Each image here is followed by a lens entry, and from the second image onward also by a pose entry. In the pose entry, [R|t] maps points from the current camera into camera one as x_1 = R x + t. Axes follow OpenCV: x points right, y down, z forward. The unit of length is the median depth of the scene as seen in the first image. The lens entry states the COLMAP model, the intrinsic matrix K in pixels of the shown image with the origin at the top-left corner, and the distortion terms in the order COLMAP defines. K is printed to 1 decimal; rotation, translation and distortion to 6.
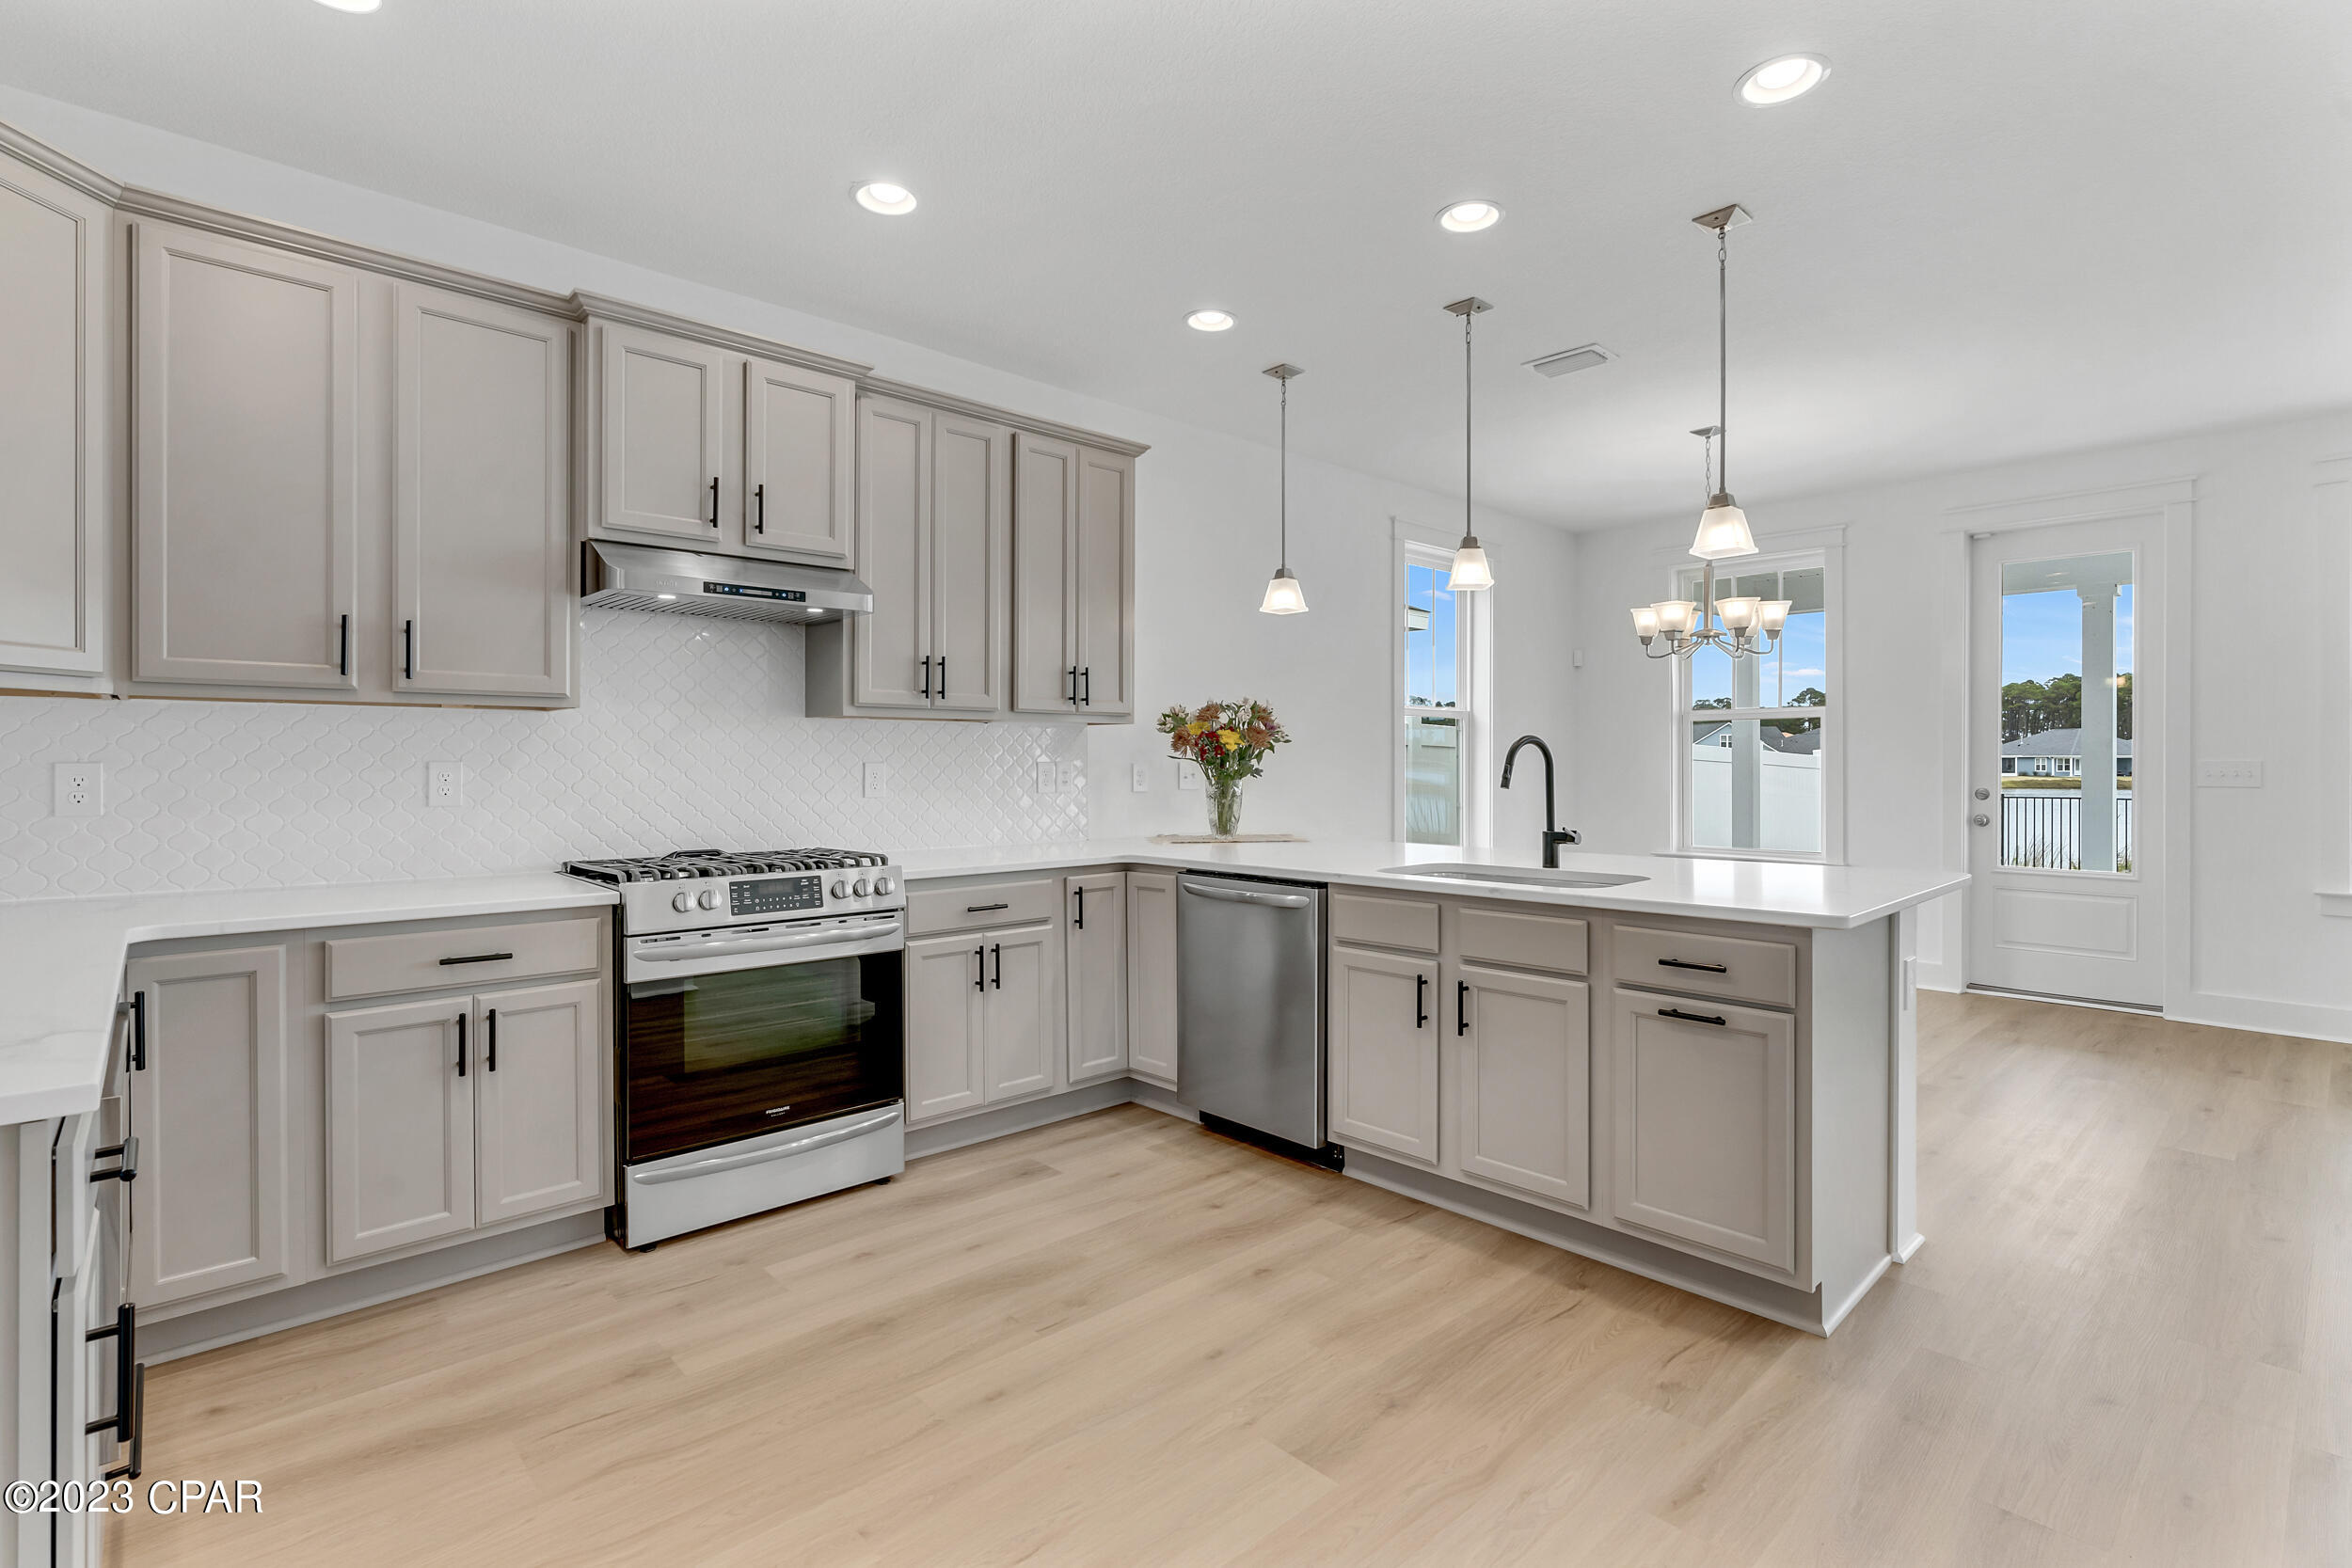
lens RADIAL K [[1103.2, 0, 1178.3], [0, 1103.2, 762.0], [0, 0, 1]] dist [-0.011326, 0.003737]
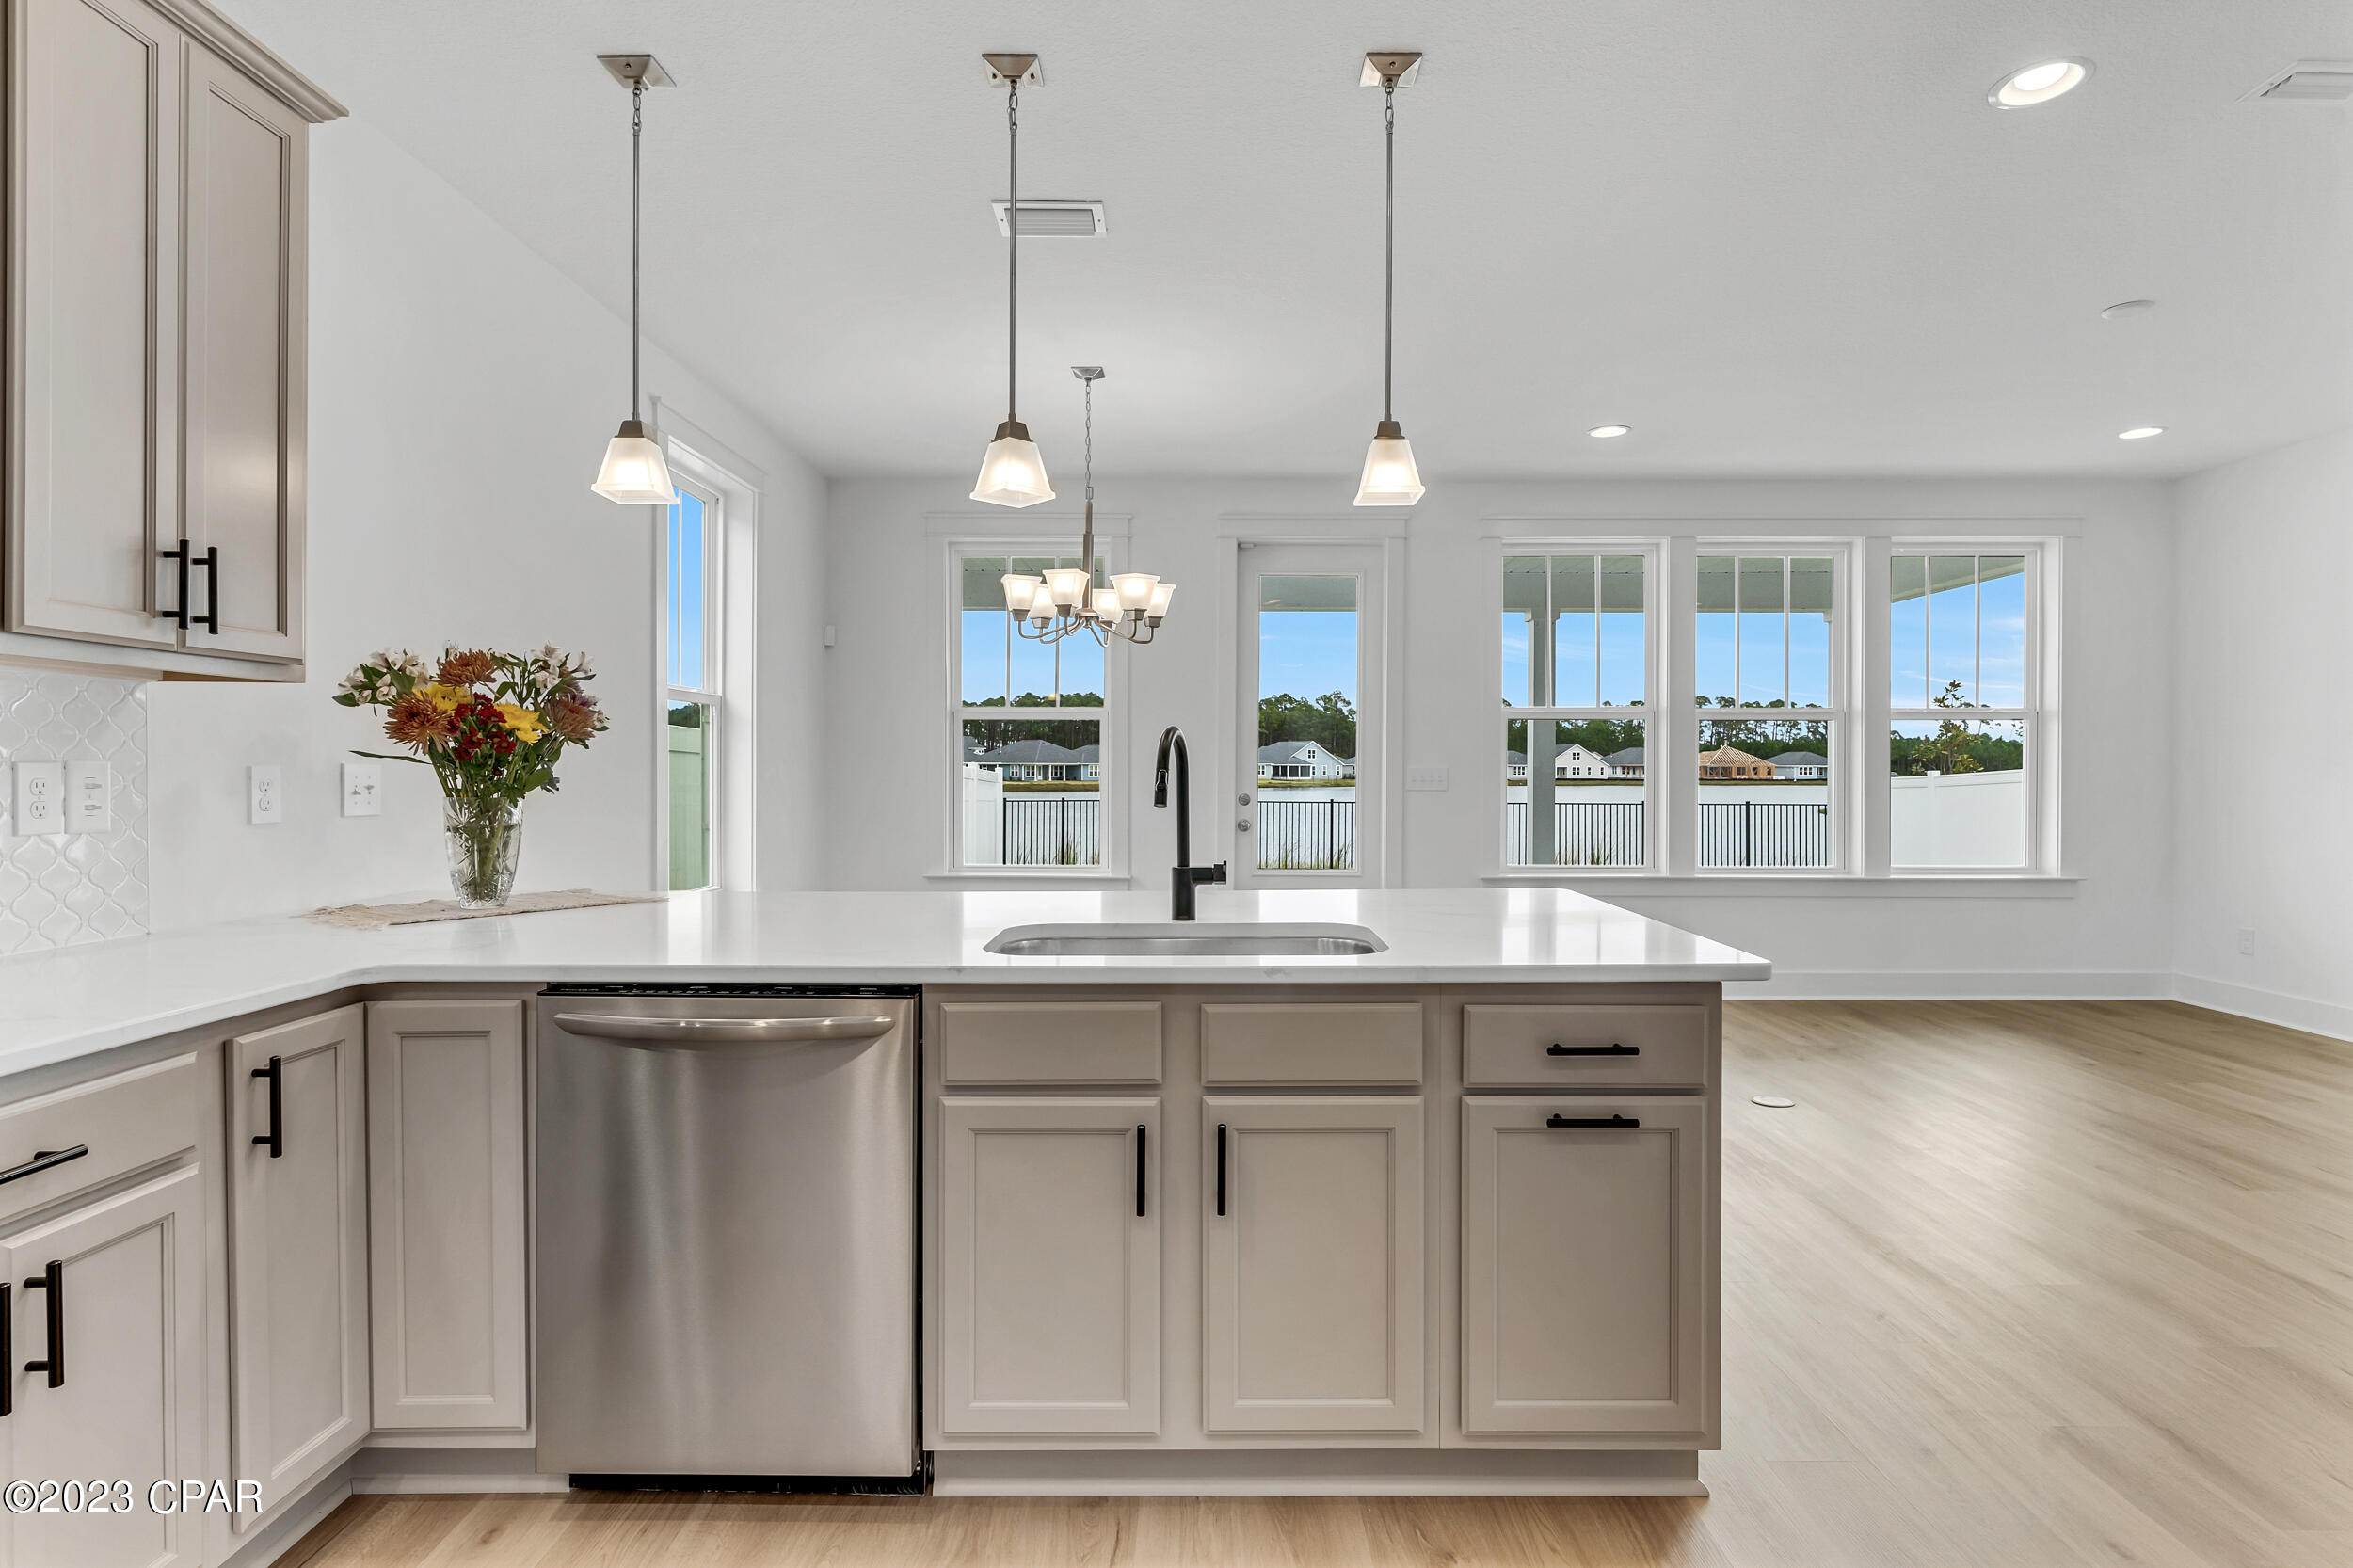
lens RADIAL K [[1205.9, 0, 1190.0], [0, 1205.9, 775.2], [0, 0, 1]] dist [-0.002716, -0.000657]
pose [[0.683033, -0.001642, 0.730386, -0.185783], [-0.002869, 0.999984, 0.004931, 0.001746], [-0.730382, -0.005464, 0.683017, 0.428058]]
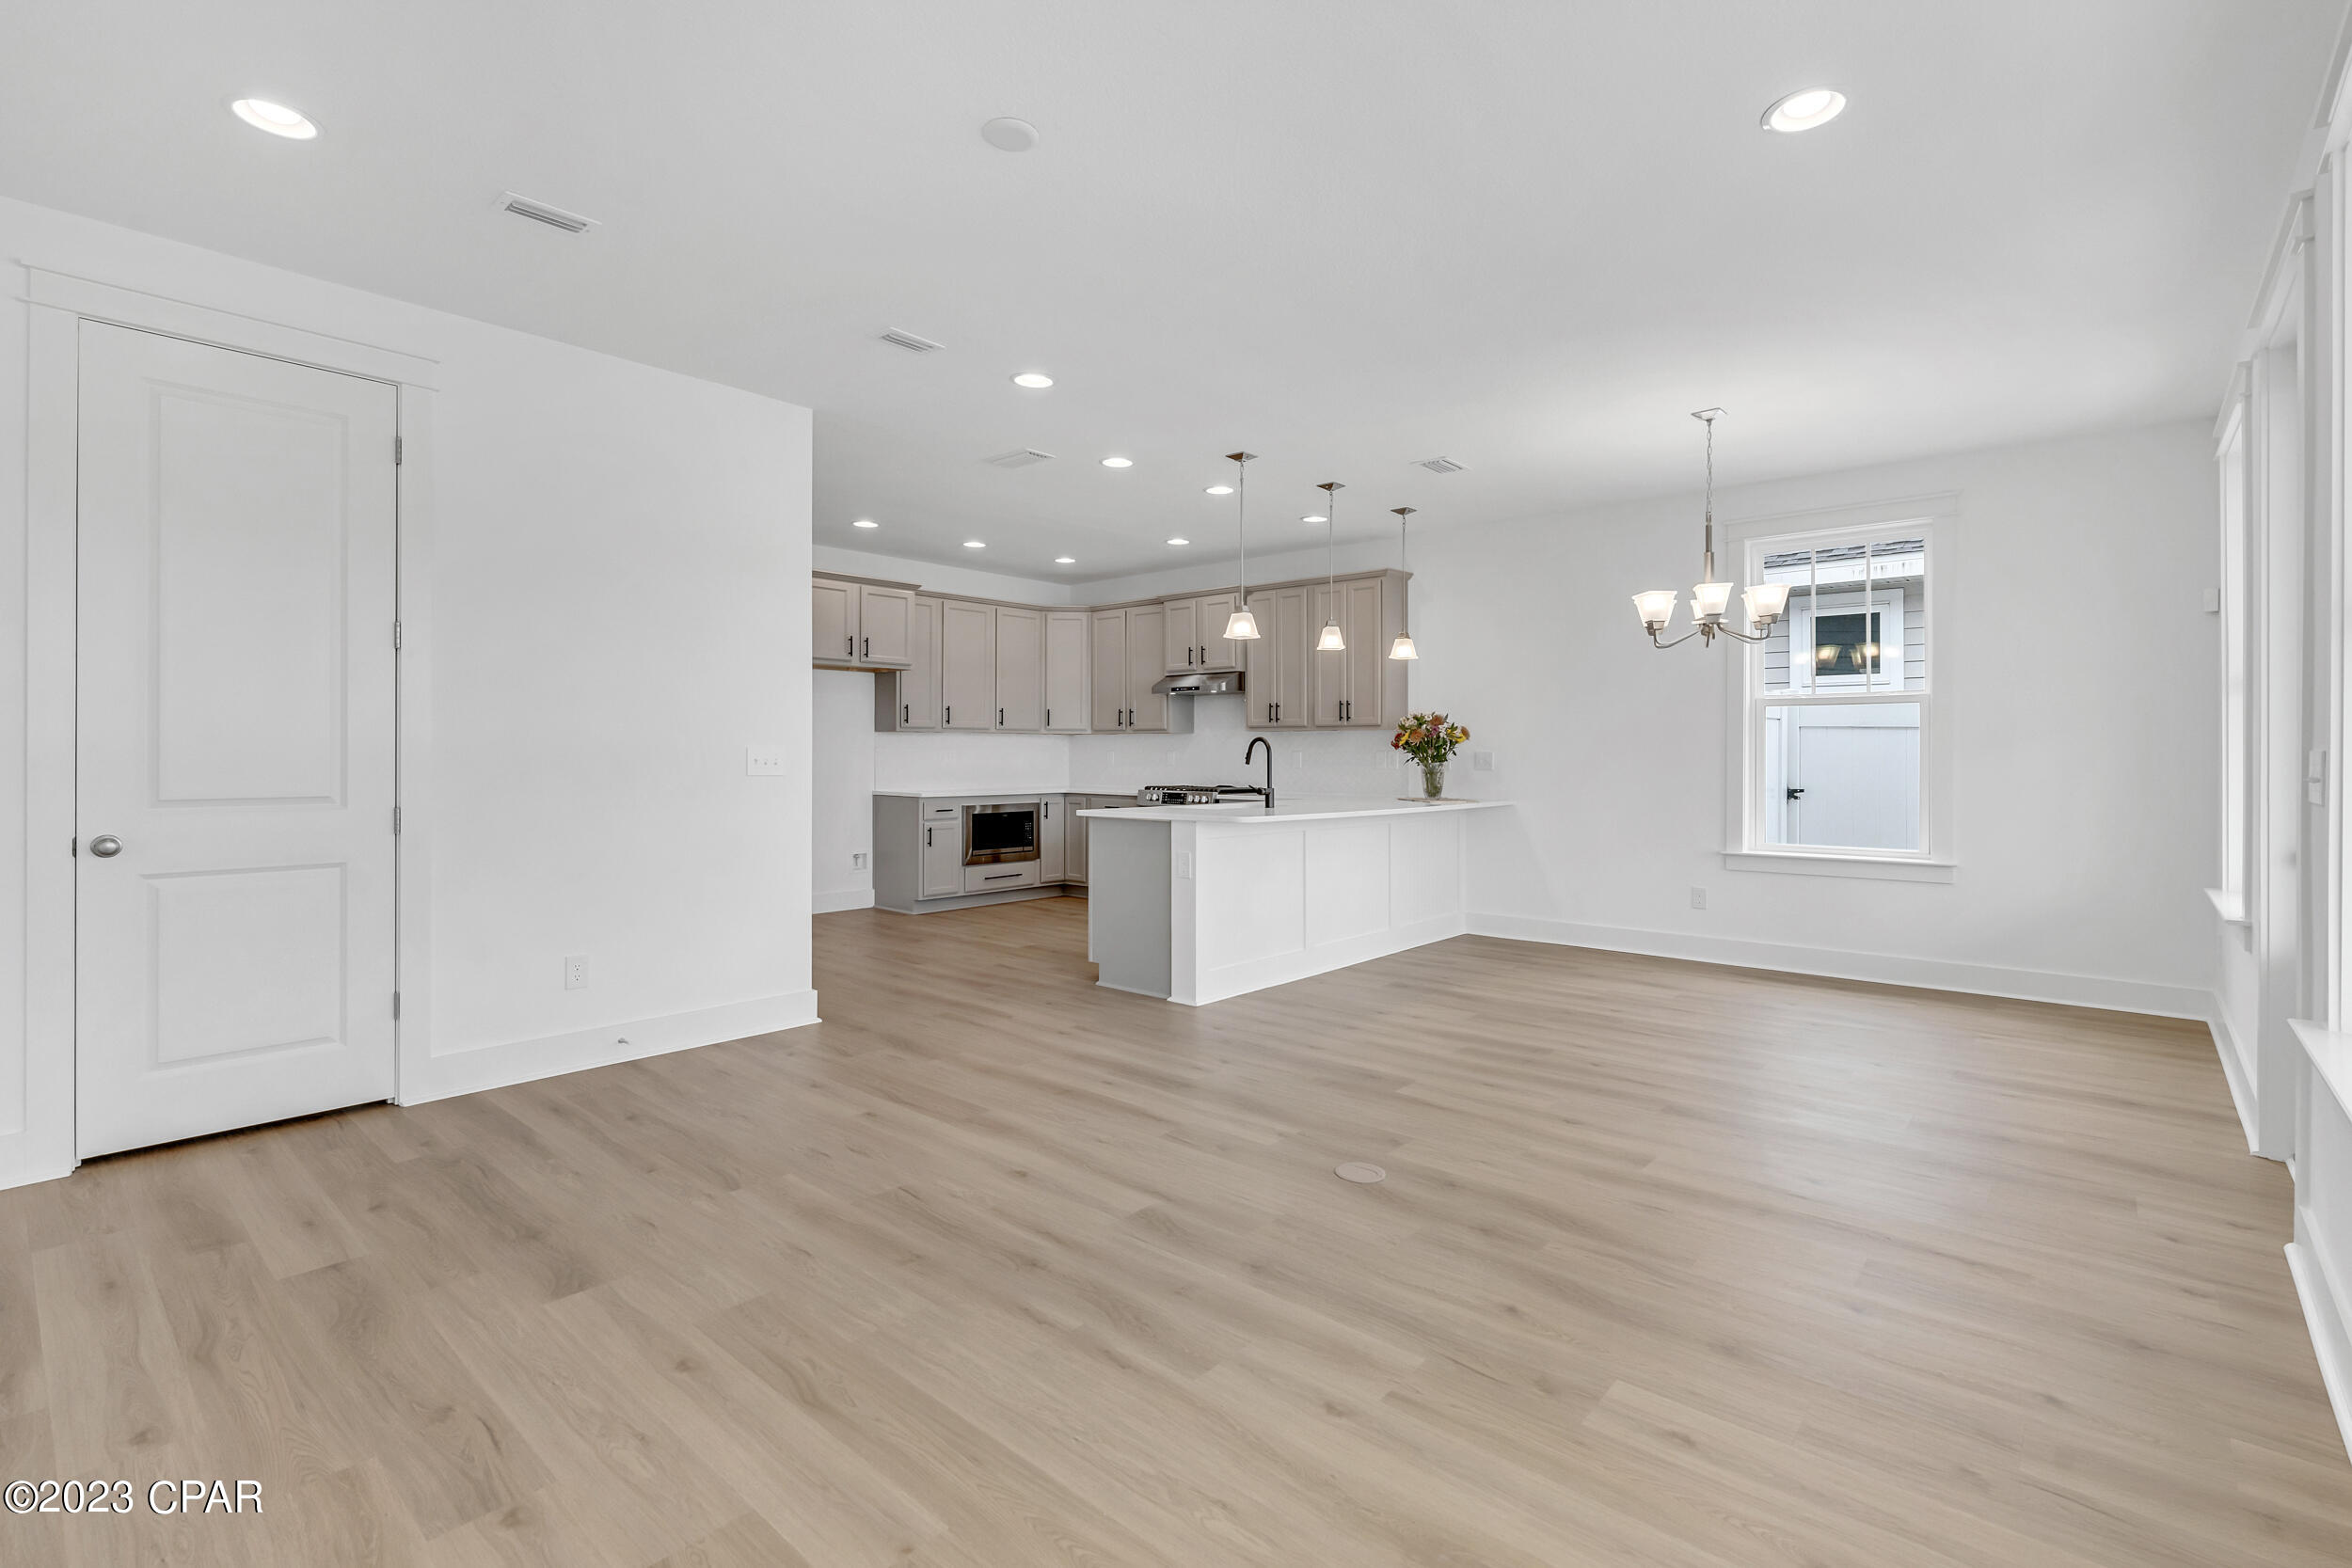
lens RADIAL K [[1070.2, 0, 1180.3], [0, 1070.2, 747.4], [0, 0, 1]] dist [-0.008176, 0.002706]
pose [[0.099750, -0.003017, -0.995008, 1.878029], [-0.002070, 0.999993, -0.003240, 0.000362], [0.995010, 0.002383, 0.099743, 0.597154]]
